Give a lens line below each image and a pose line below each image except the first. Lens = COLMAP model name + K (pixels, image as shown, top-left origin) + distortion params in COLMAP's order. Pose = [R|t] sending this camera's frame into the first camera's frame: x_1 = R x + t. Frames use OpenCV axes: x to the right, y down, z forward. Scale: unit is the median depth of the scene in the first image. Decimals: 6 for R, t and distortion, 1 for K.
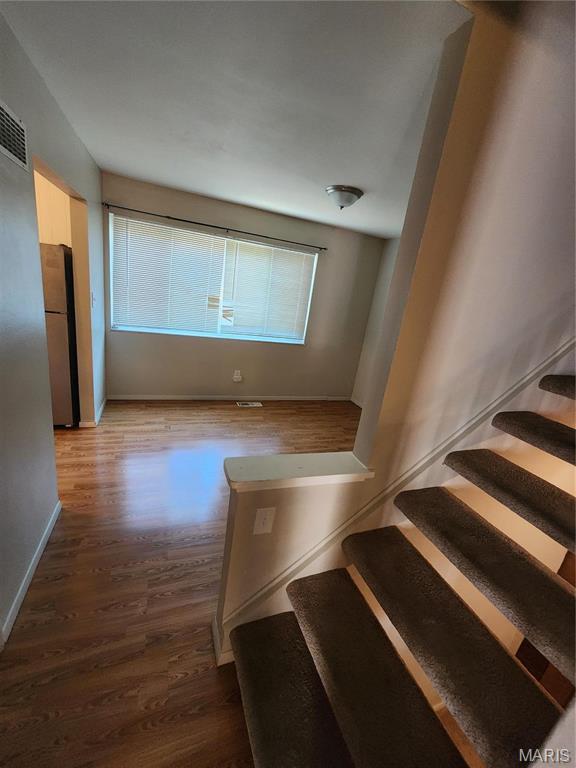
lens RADIAL K [[318.9, 0, 288.4], [0, 318.9, 378.5], [0, 0, 1]] dist [-0.000654, -0.002658]
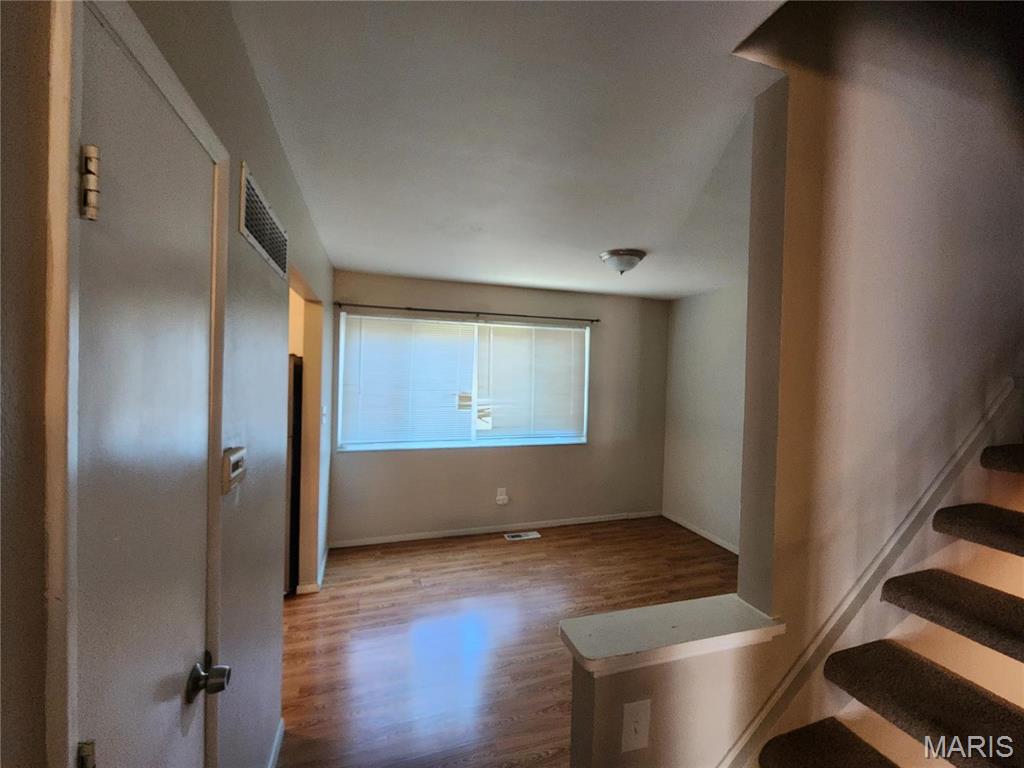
lens RADIAL K [[425.2, 0, 514.4], [0, 425.2, 370.4], [0, 0, 1]] dist [-0.000654, -0.002658]
pose [[0.992481, -0.116297, -0.038162, -0.078681], [0.100942, 0.954039, -0.282171, -0.006286], [0.069224, 0.276197, 0.958605, -0.010073]]
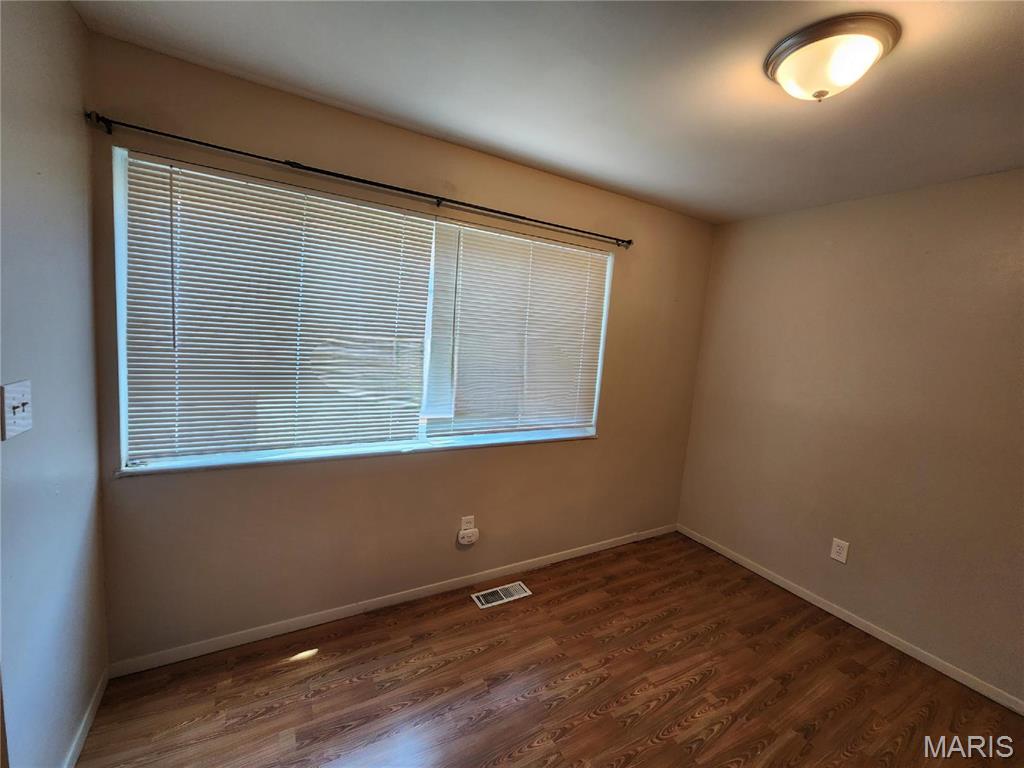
lens RADIAL K [[425.2, 0, 515.1], [0, 425.2, 375.4], [0, 0, 1]] dist [-0.000654, -0.002658]
pose [[0.982743, -0.080318, 0.166631, -0.225985], [0.103984, 0.984882, -0.138544, -0.162191], [-0.152984, 0.153480, 0.976238, 0.514621]]
